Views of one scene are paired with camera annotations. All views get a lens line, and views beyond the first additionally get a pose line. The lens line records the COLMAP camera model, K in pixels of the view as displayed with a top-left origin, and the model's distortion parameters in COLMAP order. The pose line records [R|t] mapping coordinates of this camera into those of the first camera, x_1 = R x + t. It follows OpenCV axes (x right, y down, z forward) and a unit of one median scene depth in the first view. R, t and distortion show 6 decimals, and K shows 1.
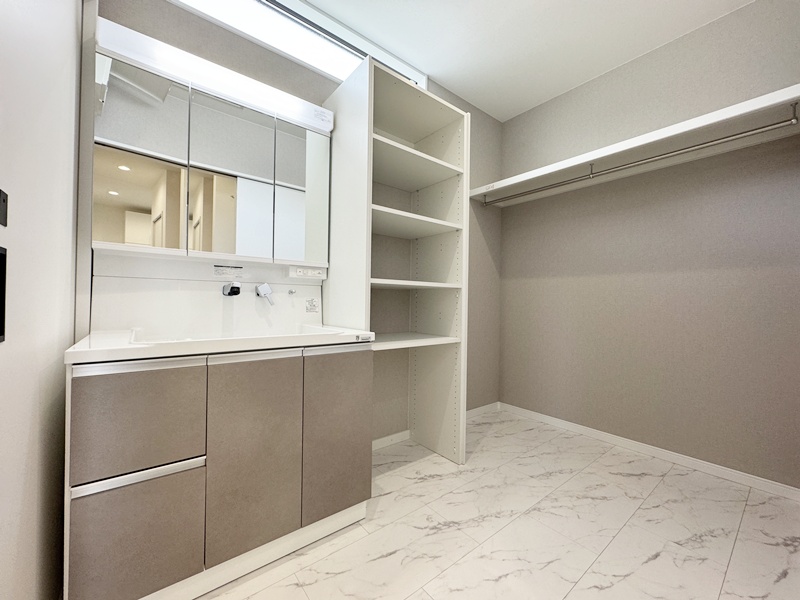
lens RADIAL K [[320.5, 0, 404.0], [0, 320.5, 299.9], [0, 0, 1]] dist [-0.002135, -0.001407]
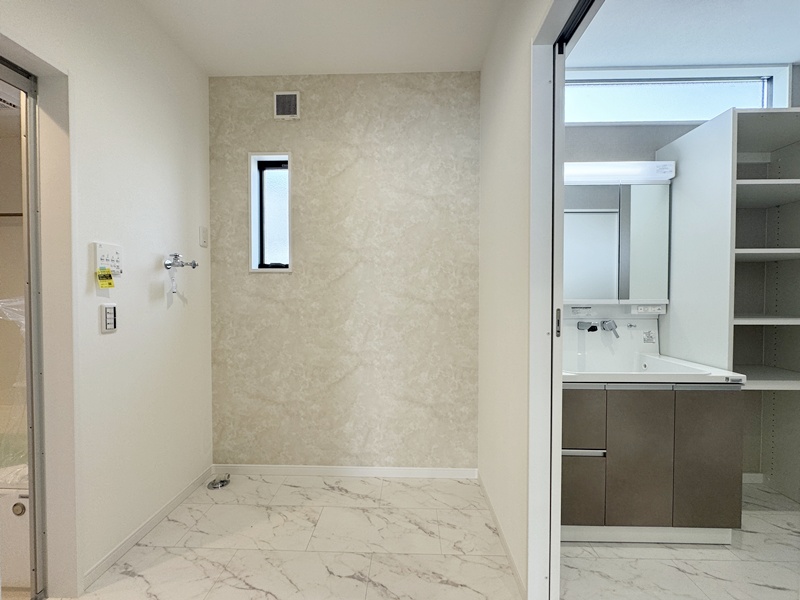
lens RADIAL K [[320.5, 0, 396.6], [0, 320.5, 299.2], [0, 0, 1]] dist [-0.002135, -0.001407]
pose [[0.753433, -0.002906, -0.657518, -0.230095], [0.015997, 0.999775, 0.013912, -0.155602], [0.657330, -0.021000, 0.753310, -0.463620]]
